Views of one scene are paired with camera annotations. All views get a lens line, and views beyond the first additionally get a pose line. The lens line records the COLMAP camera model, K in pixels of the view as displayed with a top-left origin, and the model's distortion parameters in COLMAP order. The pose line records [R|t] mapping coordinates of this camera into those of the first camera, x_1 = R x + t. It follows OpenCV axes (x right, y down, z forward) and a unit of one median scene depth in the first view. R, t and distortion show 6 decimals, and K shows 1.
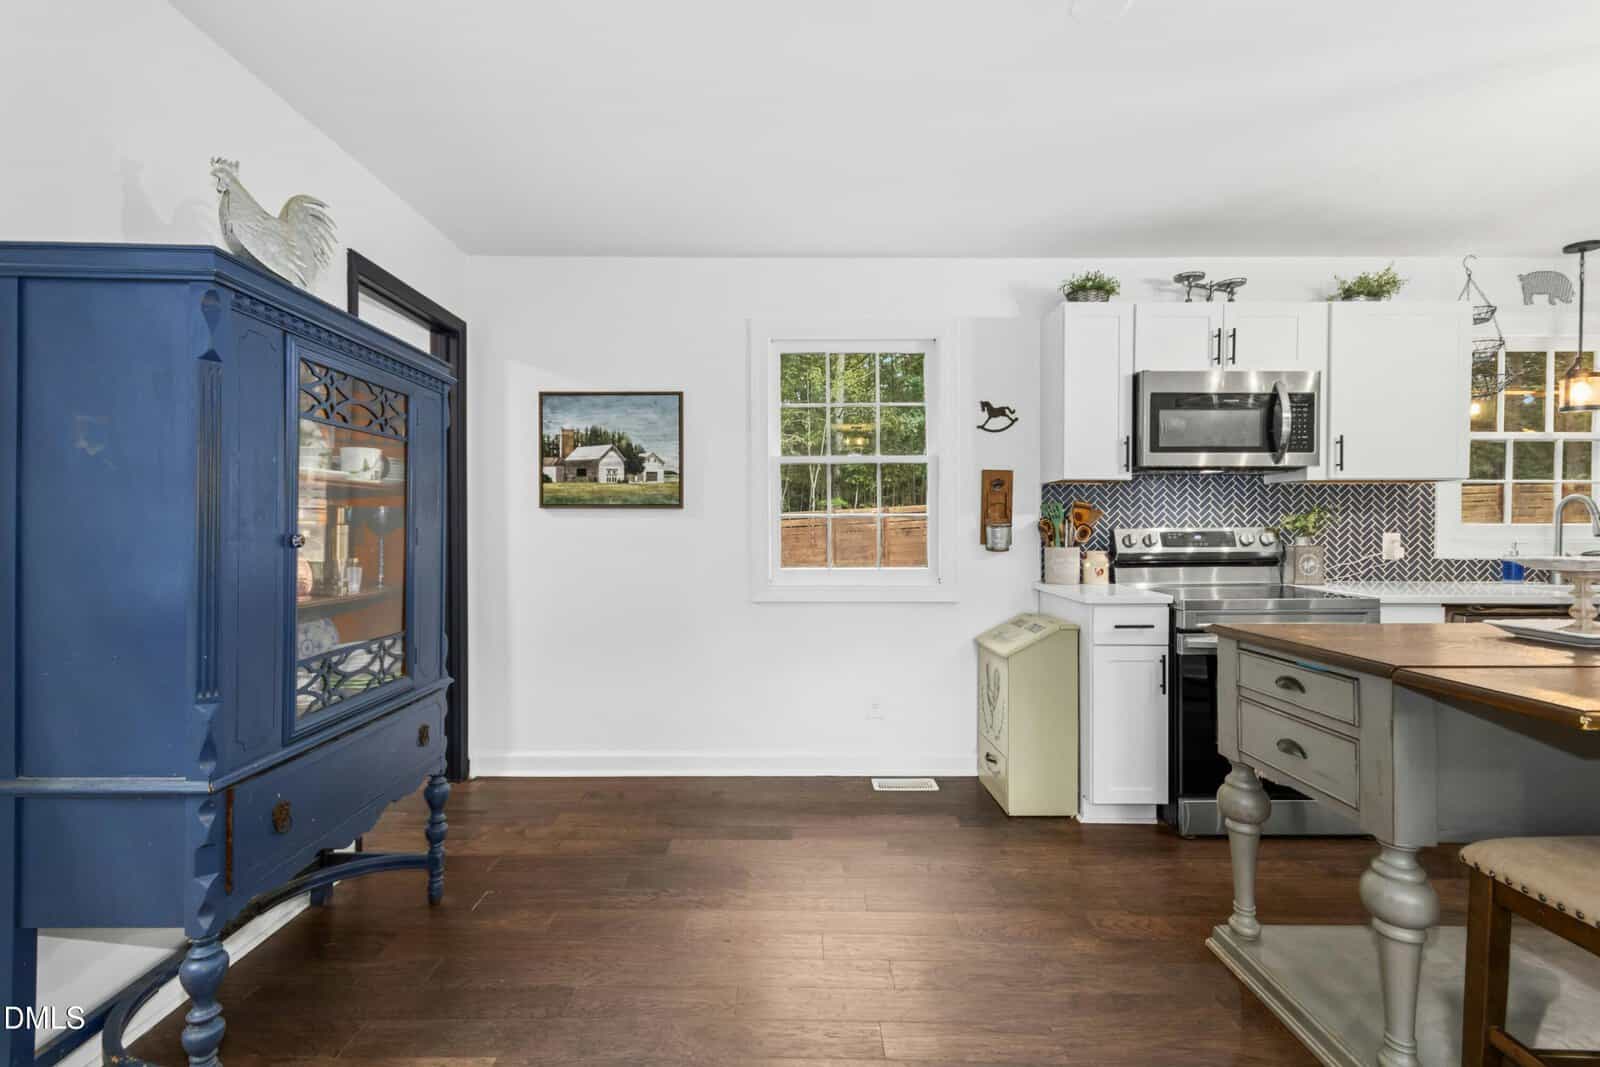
lens RADIAL K [[738.2, 0, 805.0], [0, 738.2, 532.2], [0, 0, 1]] dist [0.002444, -0.000950]
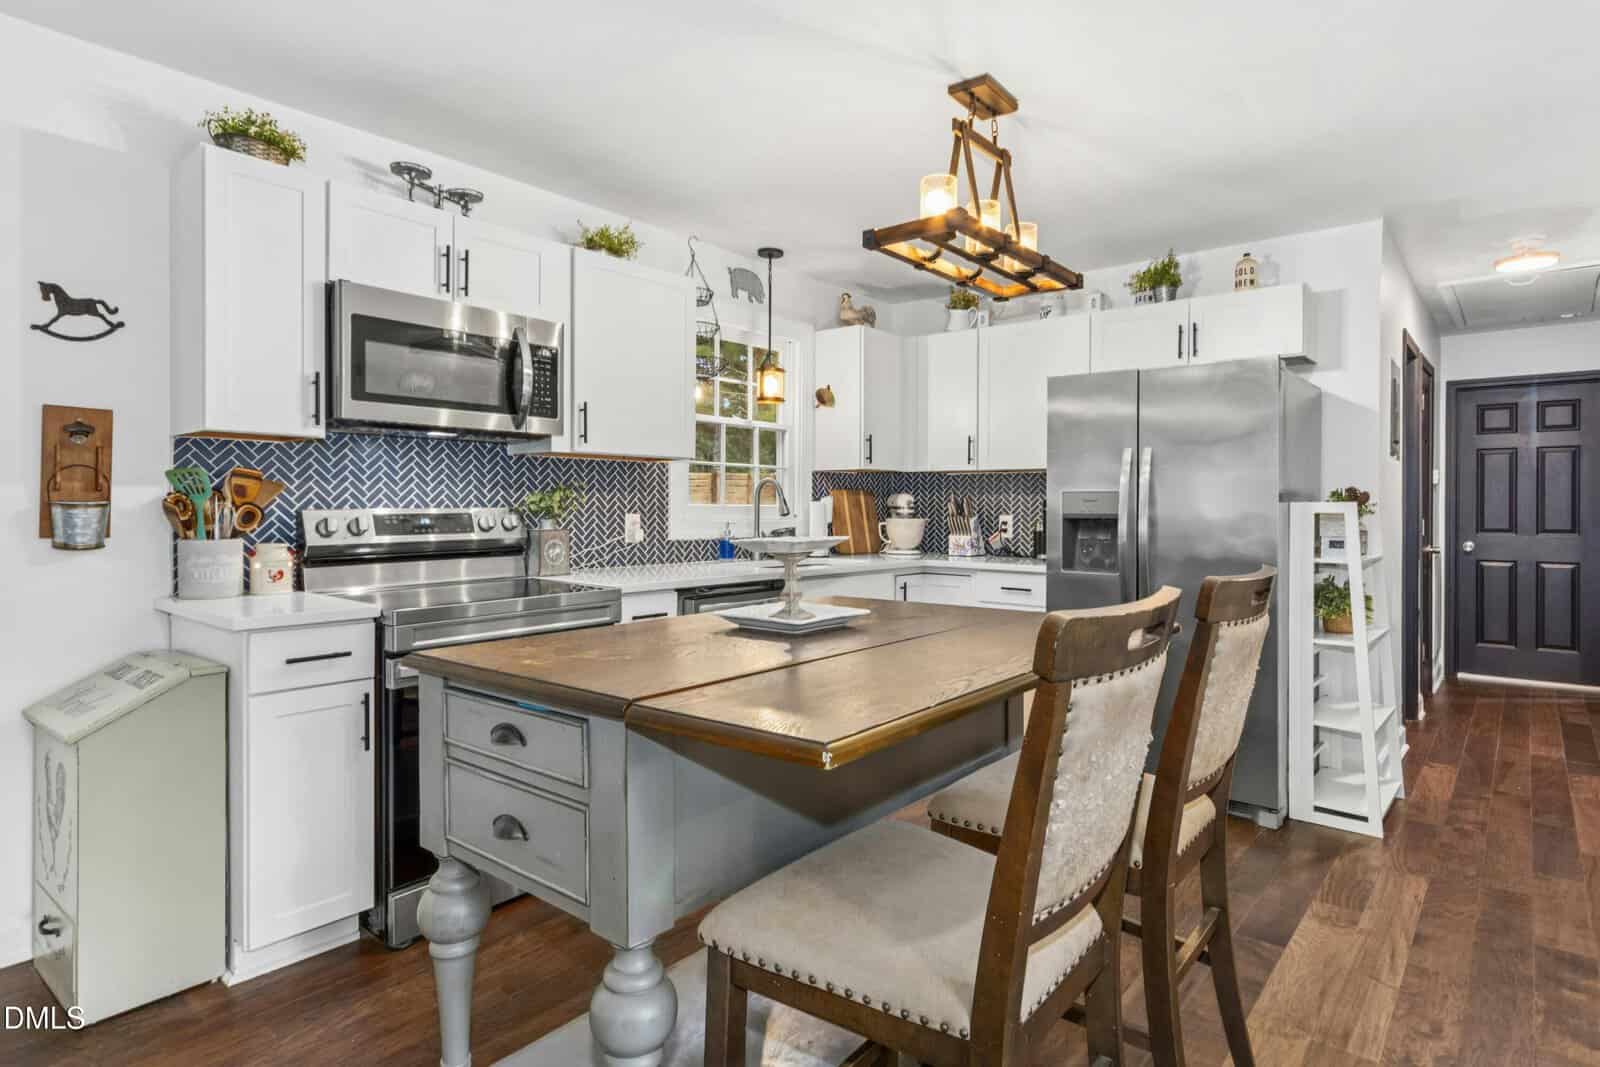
lens RADIAL K [[844.1, 0, 810.2], [0, 844.1, 514.5], [0, 0, 1]] dist [0.002298, 0.000207]
pose [[0.642390, -0.005149, 0.766360, 0.126233], [0.006782, 0.999976, 0.001034, 0.001933], [-0.766348, 0.004533, 0.642410, 0.150226]]
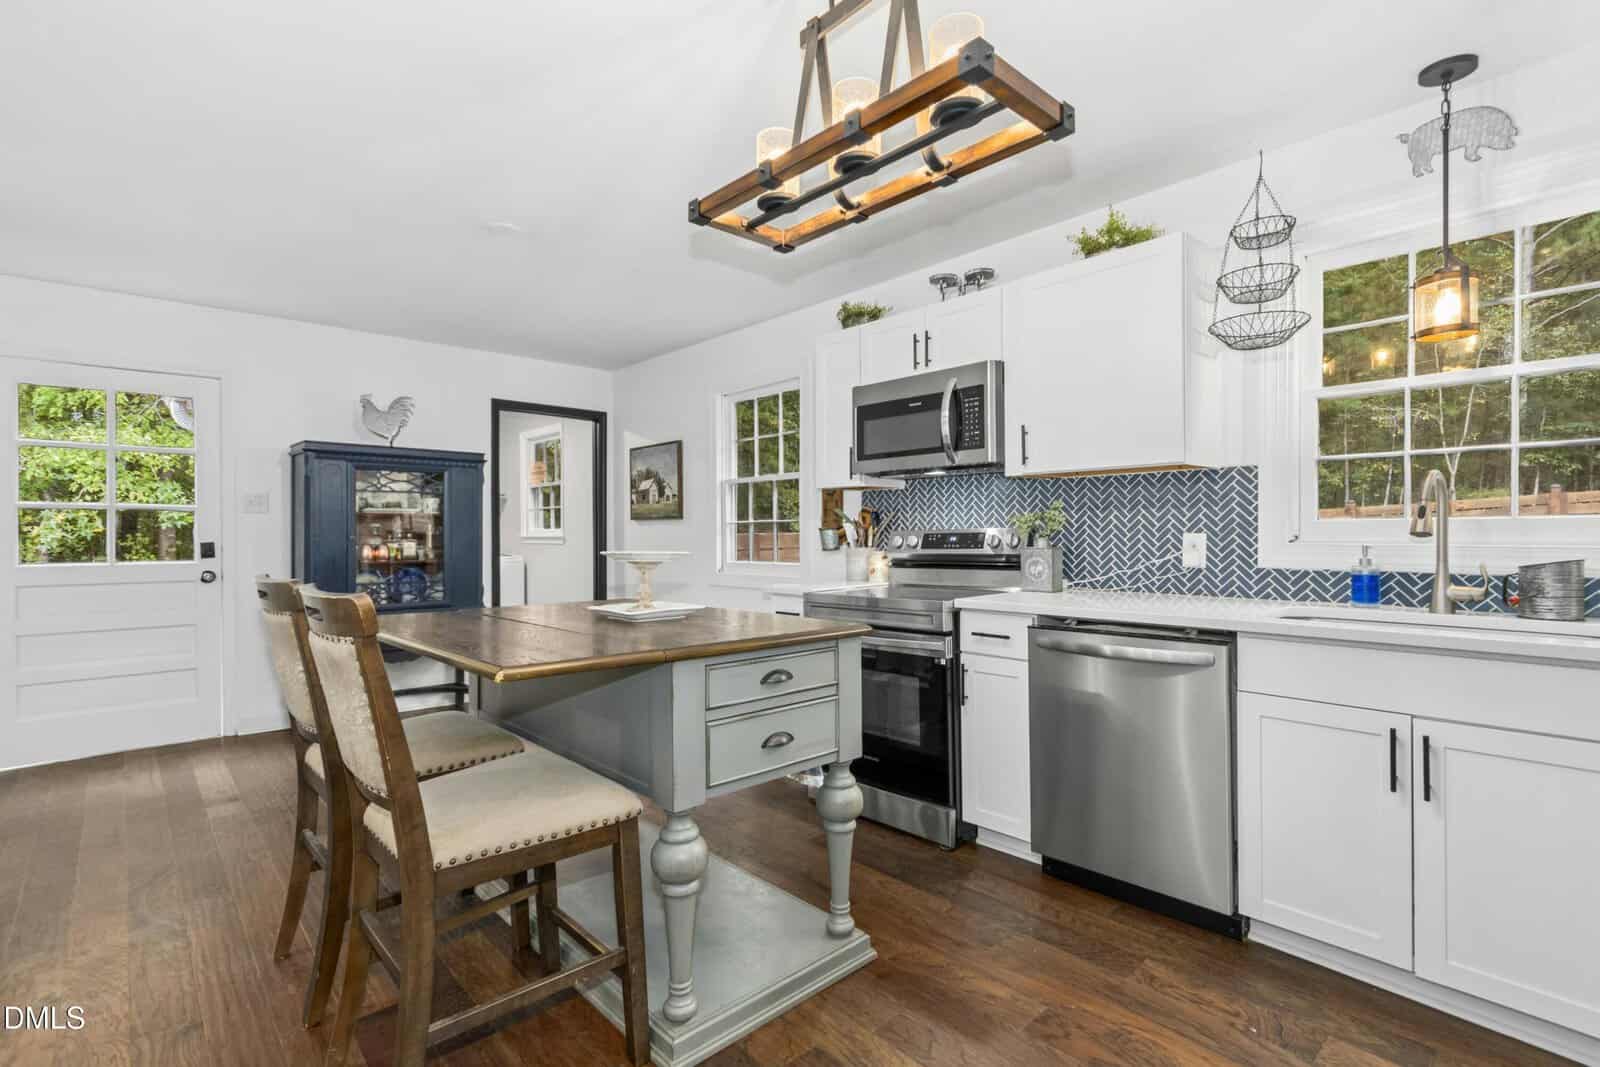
lens RADIAL K [[744.2, 0, 800.0], [0, 744.2, 533.5], [0, 0, 1]] dist [0.013748, 0.000070]
pose [[0.677361, -0.004168, -0.735639, 1.161906], [0.002623, 0.999991, -0.003251, 0.002975], [0.735646, 0.000273, 0.677366, 0.172019]]
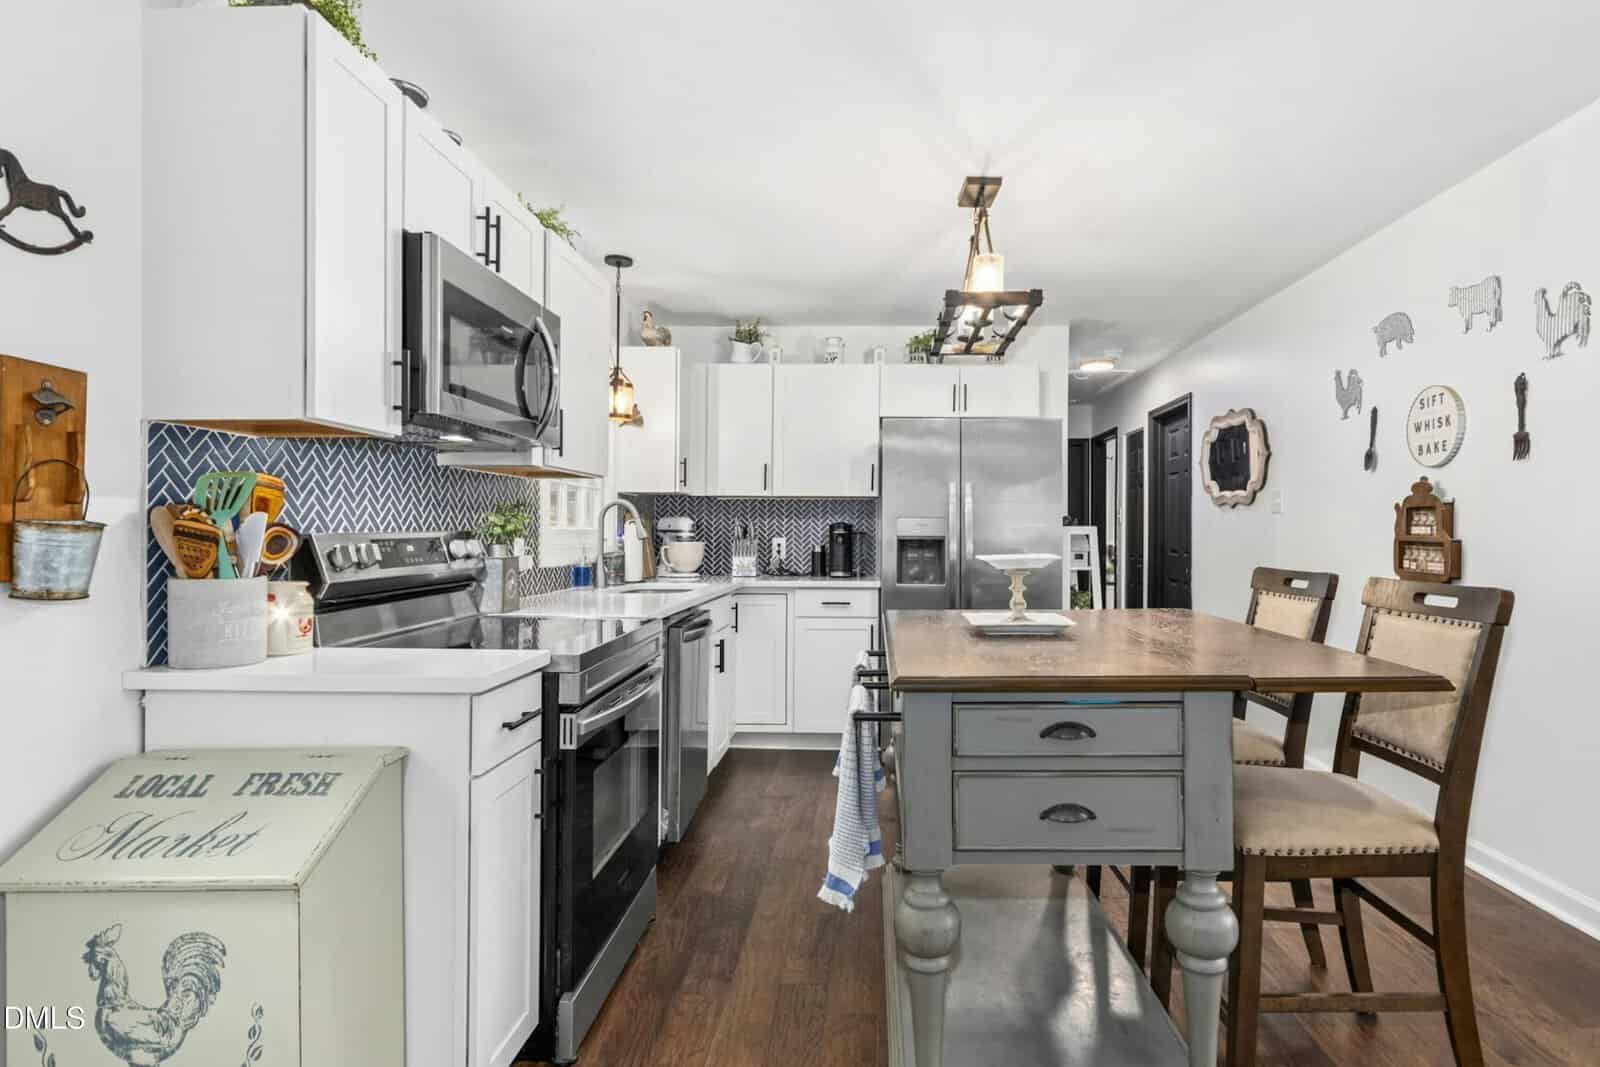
lens RADIAL K [[850.2, 0, 849.2], [0, 850.2, 530.7], [0, 0, 1]] dist [0.000917, -0.000004]
pose [[0.038486, 0.001516, 0.999258, -0.125893], [0.009849, 0.999950, -0.001896, -0.002164], [-0.999211, 0.009915, 0.038469, 0.631333]]
